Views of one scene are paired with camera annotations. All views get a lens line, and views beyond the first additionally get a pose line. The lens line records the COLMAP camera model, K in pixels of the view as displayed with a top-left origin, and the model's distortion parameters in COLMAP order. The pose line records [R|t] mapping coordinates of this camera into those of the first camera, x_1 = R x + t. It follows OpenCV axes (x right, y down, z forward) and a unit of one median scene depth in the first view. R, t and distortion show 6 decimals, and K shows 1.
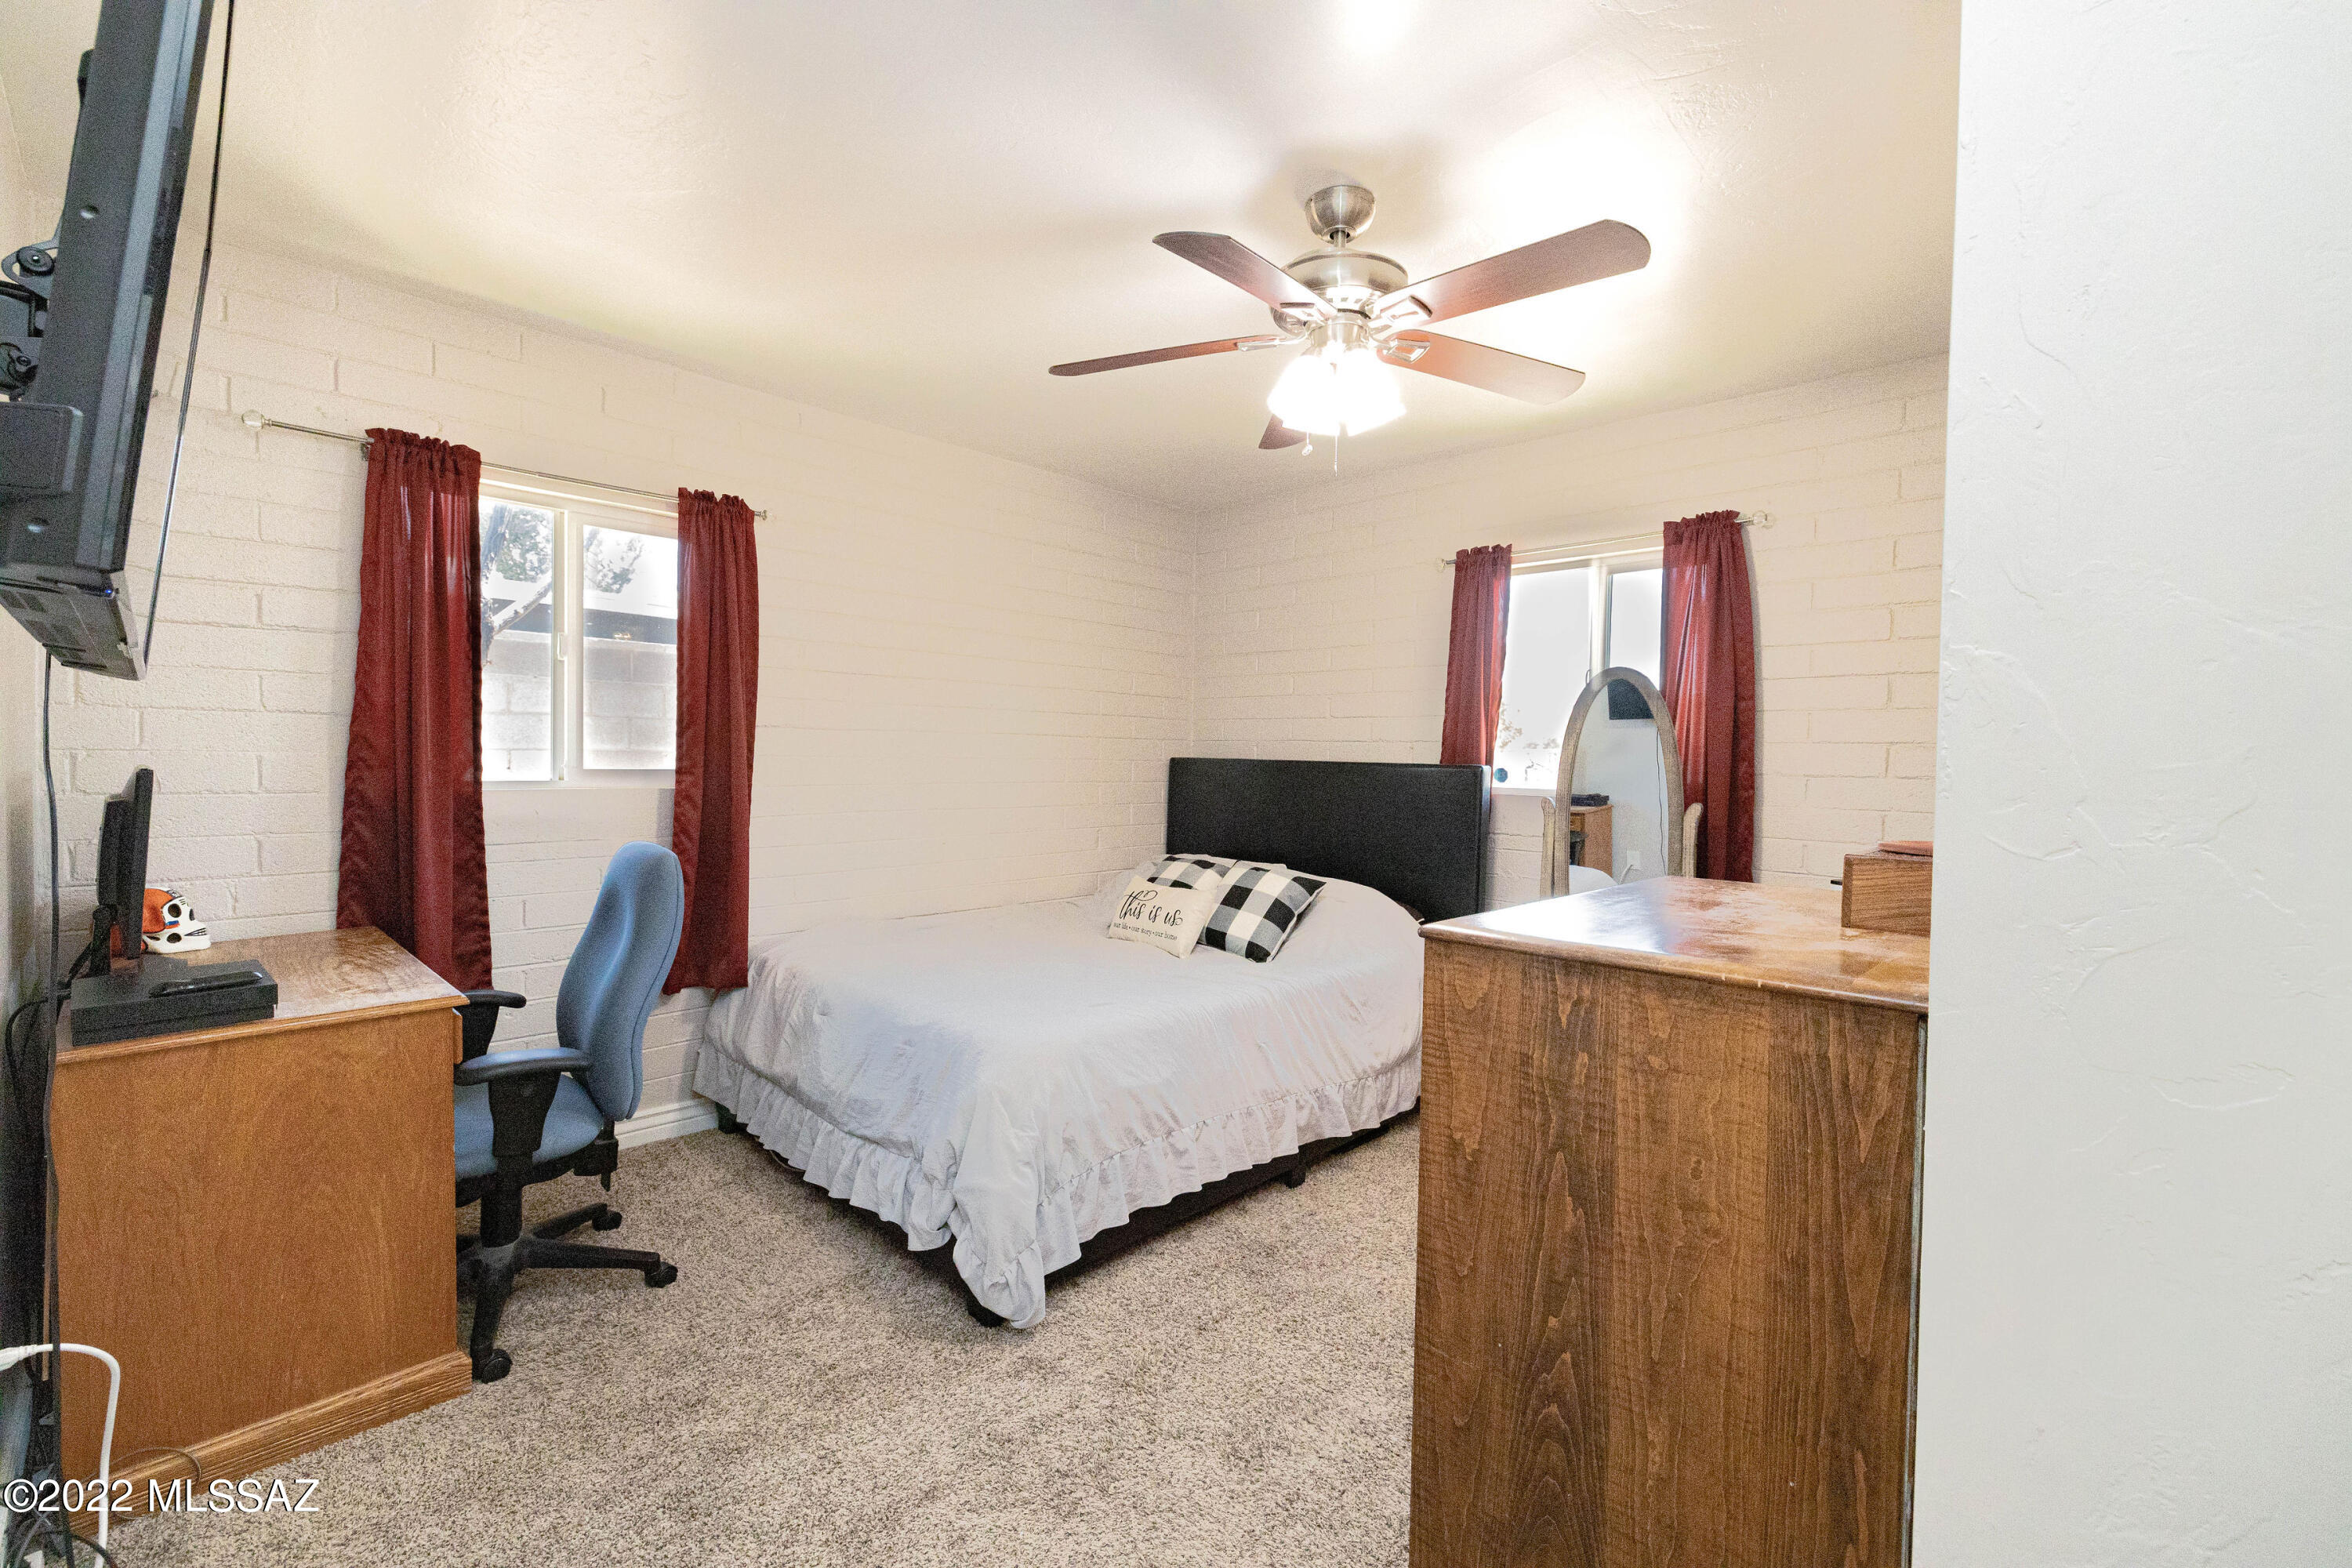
lens RADIAL K [[986.2, 0, 1172.4], [0, 986.2, 781.4], [0, 0, 1]] dist [-0.001224, -0.000983]
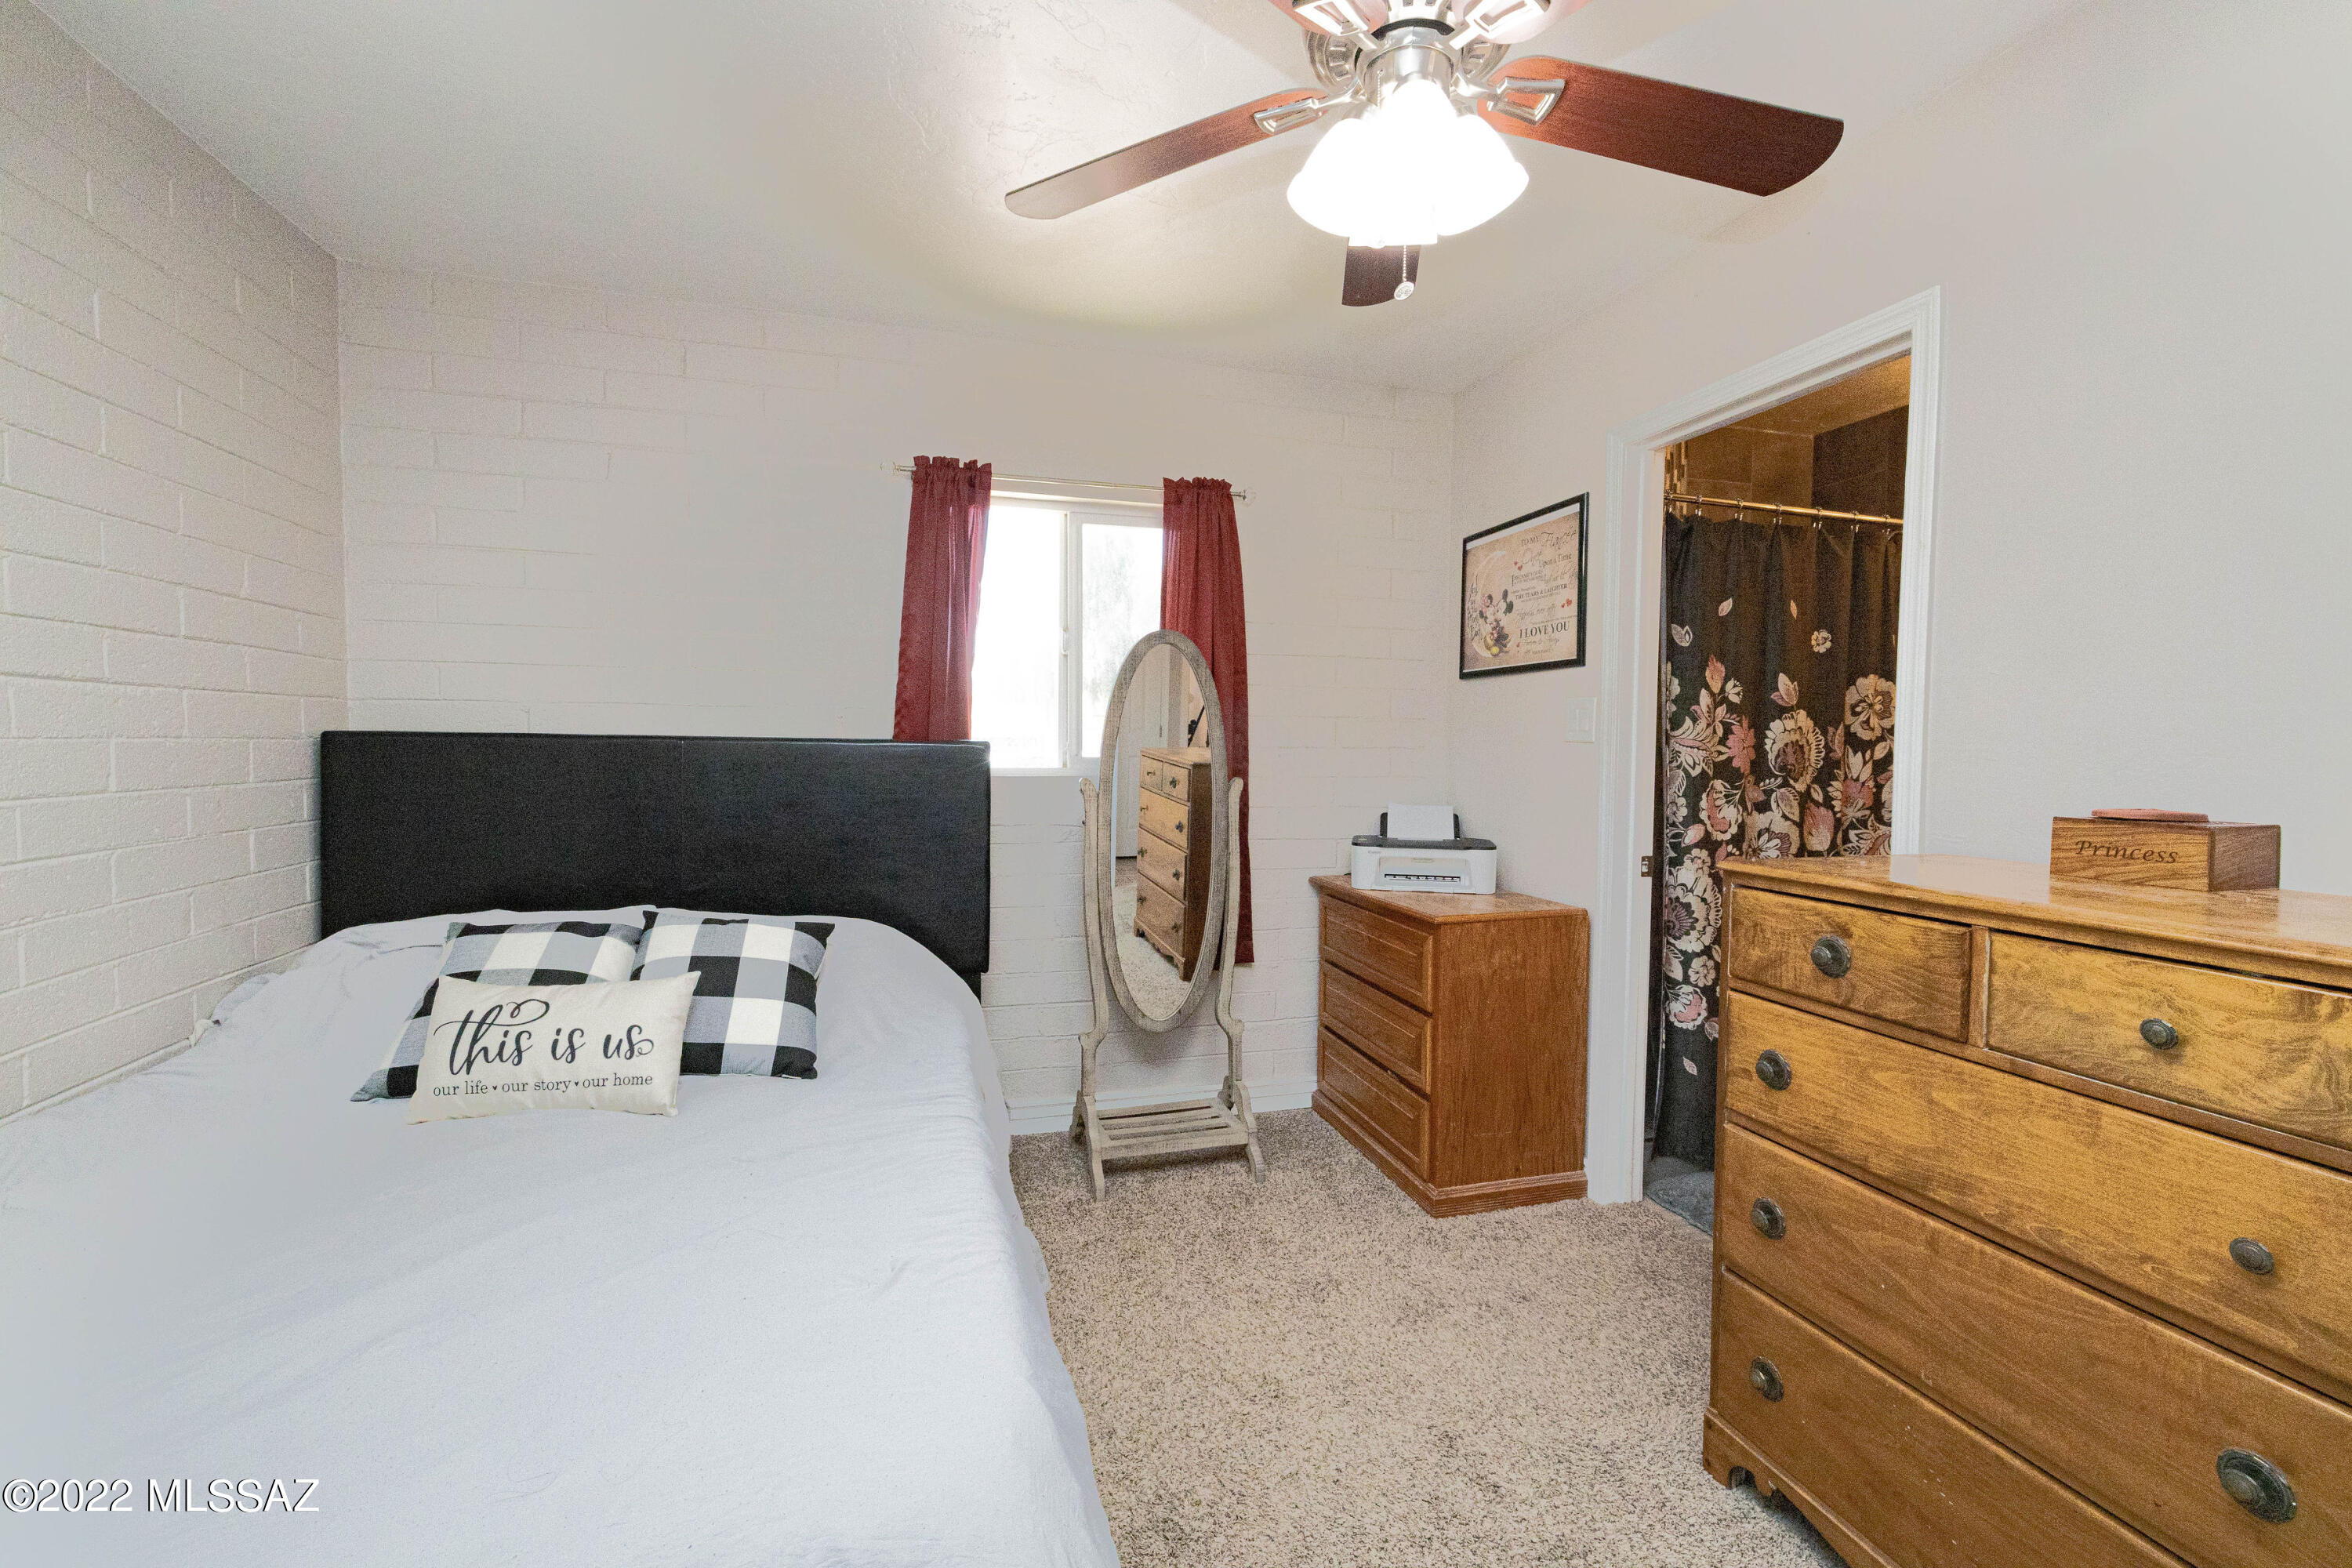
lens RADIAL K [[986.2, 0, 1174.6], [0, 986.2, 762.5], [0, 0, 1]] dist [-0.001224, -0.000983]
pose [[0.512924, -0.032888, 0.857804, -0.283651], [0.021619, 0.999444, 0.025392, -0.015651], [-0.858162, 0.005521, 0.513349, 0.472919]]
